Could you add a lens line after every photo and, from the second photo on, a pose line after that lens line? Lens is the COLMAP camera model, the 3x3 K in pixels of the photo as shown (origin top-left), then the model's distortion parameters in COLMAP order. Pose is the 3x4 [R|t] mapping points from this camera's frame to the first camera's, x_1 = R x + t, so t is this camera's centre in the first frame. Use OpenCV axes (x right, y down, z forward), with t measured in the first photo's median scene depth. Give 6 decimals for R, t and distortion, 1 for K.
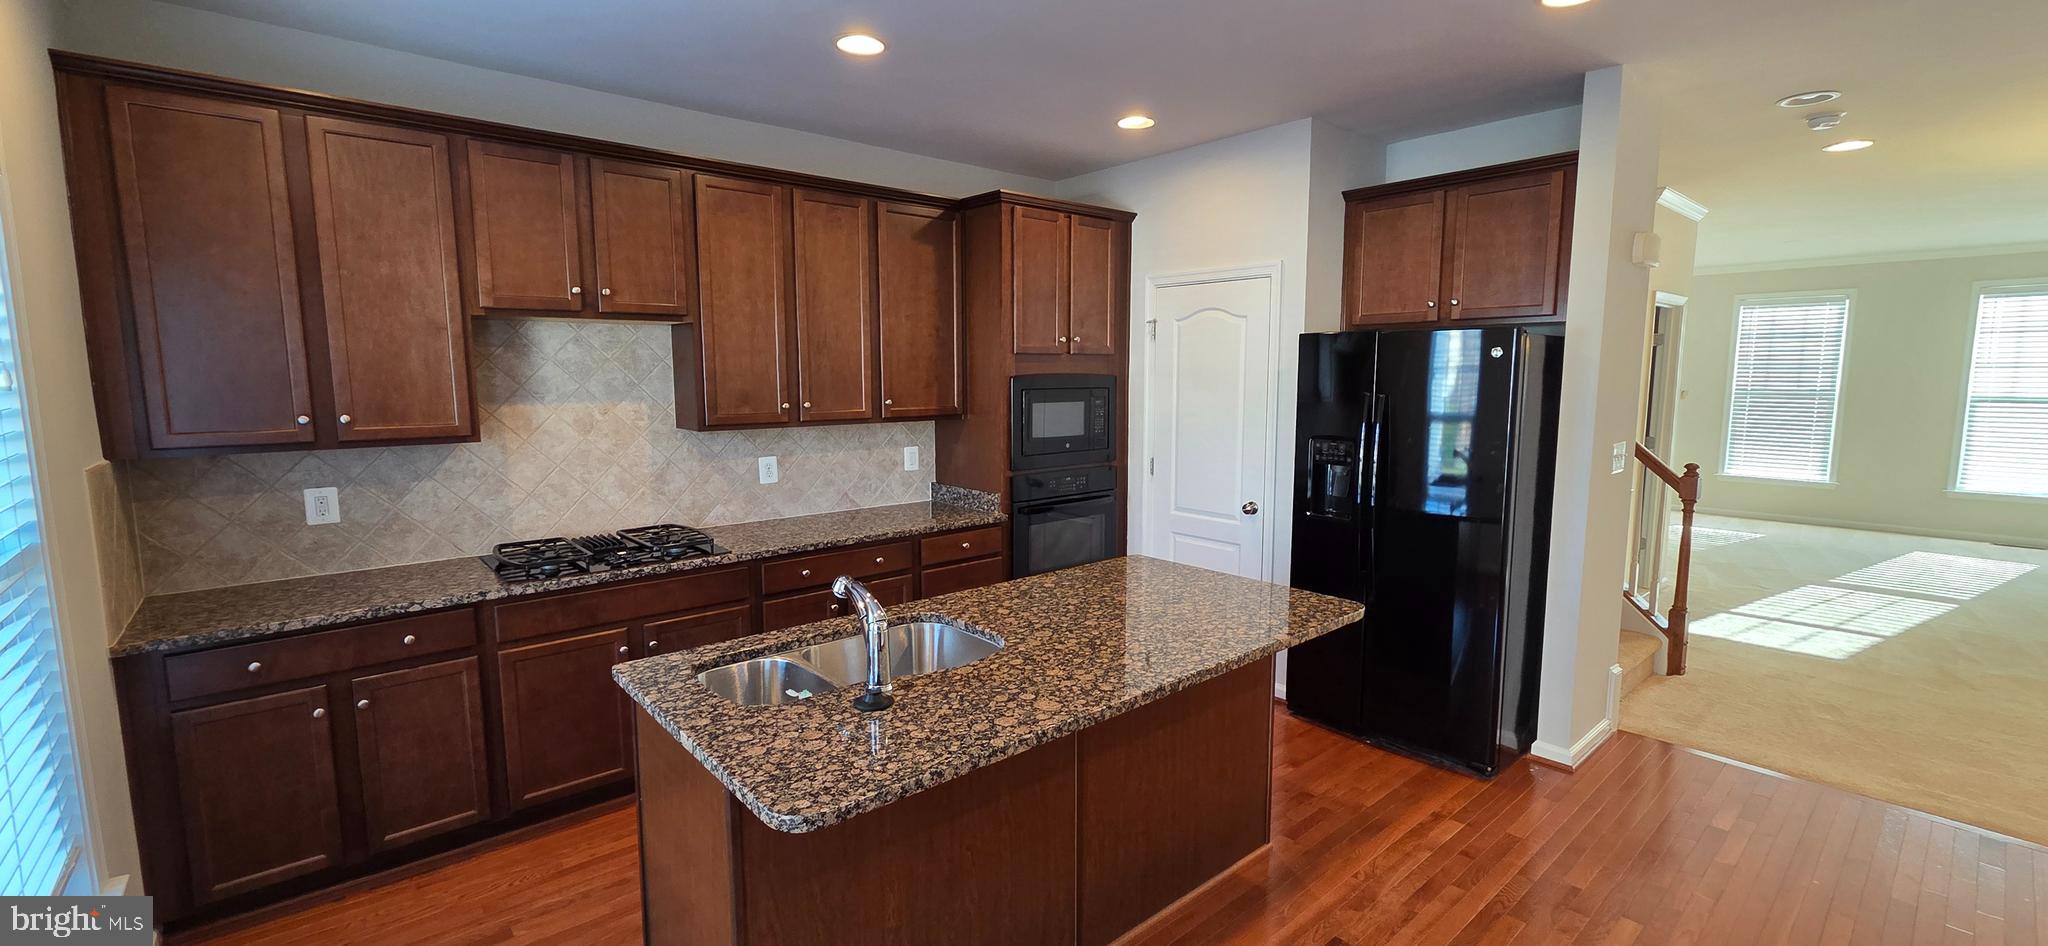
lens RADIAL K [[845.4, 0, 1024.0], [0, 845.4, 473.0], [0, 0, 1]] dist [0.003424, -0.000489]
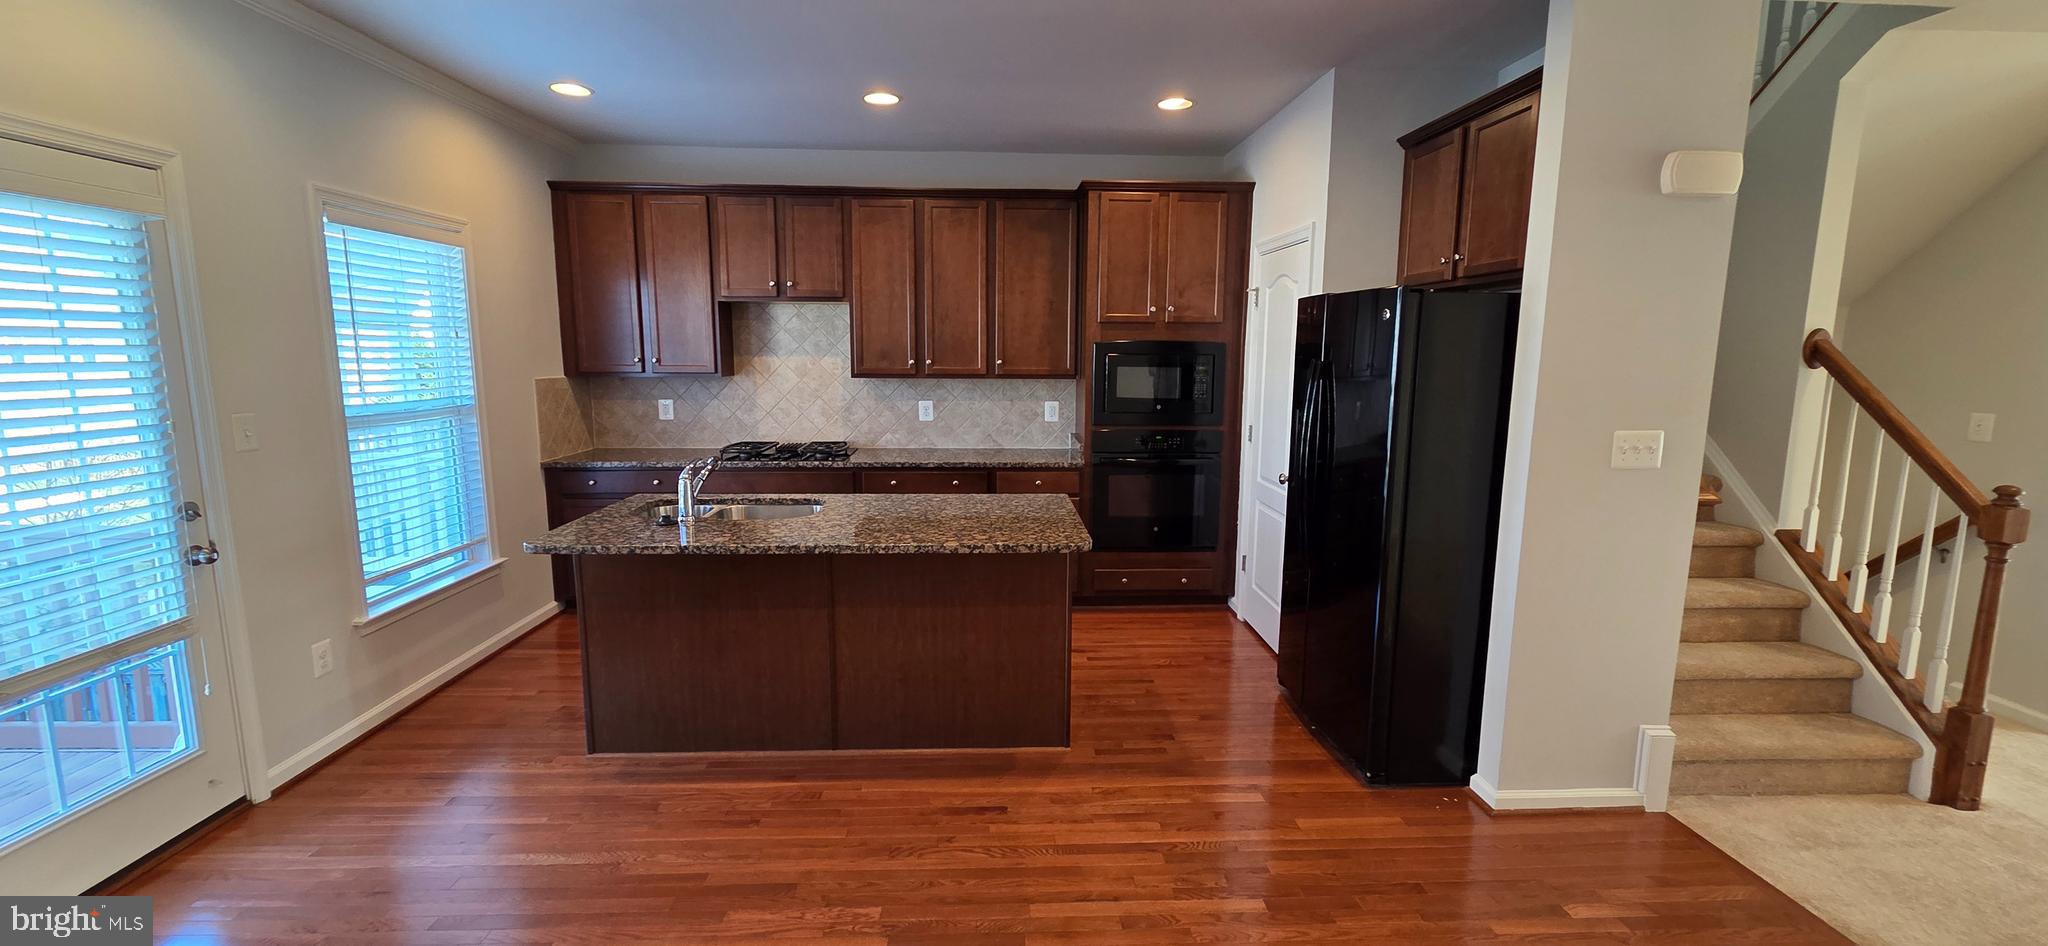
lens RADIAL K [[845.4, 0, 1024.0], [0, 845.4, 473.0], [0, 0, 1]] dist [0.003424, -0.000489]
pose [[0.779335, 0.101420, -0.618346, 0.743047], [-0.083260, 0.994825, 0.058231, 0.004004], [0.621052, 0.006102, 0.783746, 0.050015]]
